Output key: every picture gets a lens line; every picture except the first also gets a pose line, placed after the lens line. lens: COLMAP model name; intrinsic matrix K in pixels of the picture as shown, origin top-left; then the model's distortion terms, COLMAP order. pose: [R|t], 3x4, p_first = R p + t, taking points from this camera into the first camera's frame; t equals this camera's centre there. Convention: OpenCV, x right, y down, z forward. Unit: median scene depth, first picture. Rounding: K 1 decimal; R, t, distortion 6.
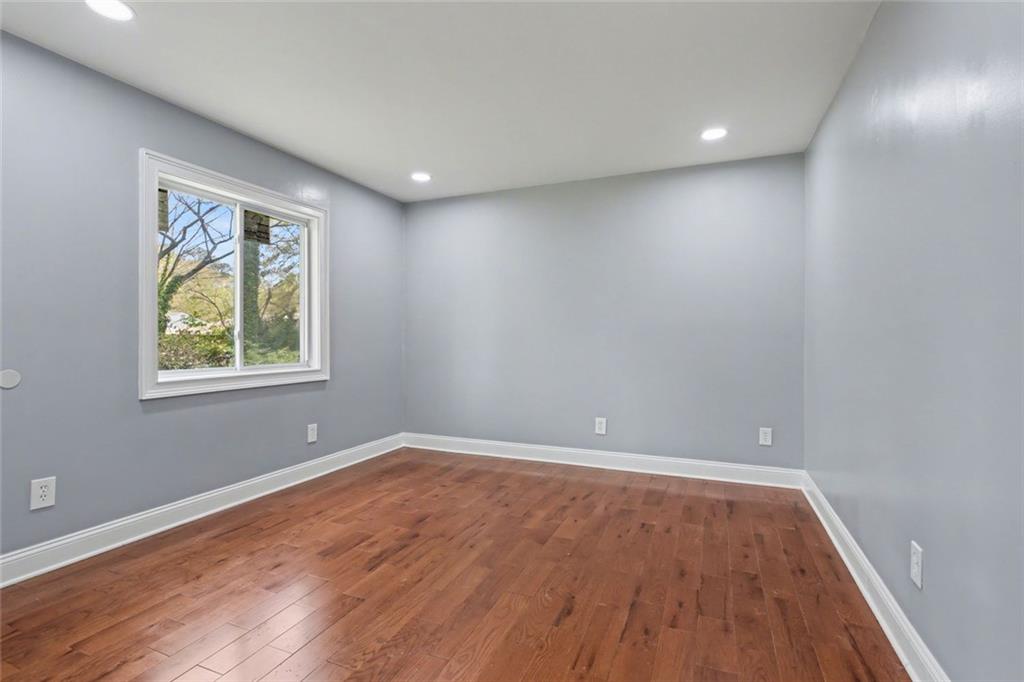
lens RADIAL K [[492.0, 0, 512.0], [0, 492.0, 335.2], [0, 0, 1]] dist [-0.015296, -0.000794]
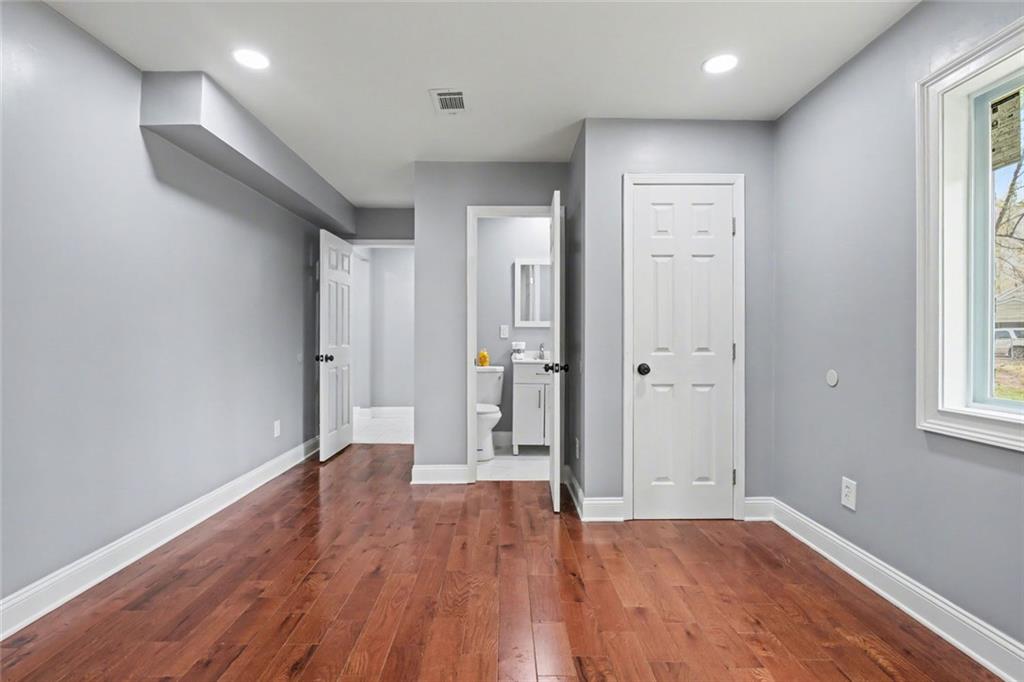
lens RADIAL K [[492.0, 0, 512.0], [0, 492.0, 335.2], [0, 0, 1]] dist [-0.015296, -0.000794]
pose [[-0.923592, -0.004366, -0.383351, 0.092316], [-0.003791, 0.999990, -0.002255, -0.002225], [0.383358, -0.000629, -0.923600, 1.853412]]
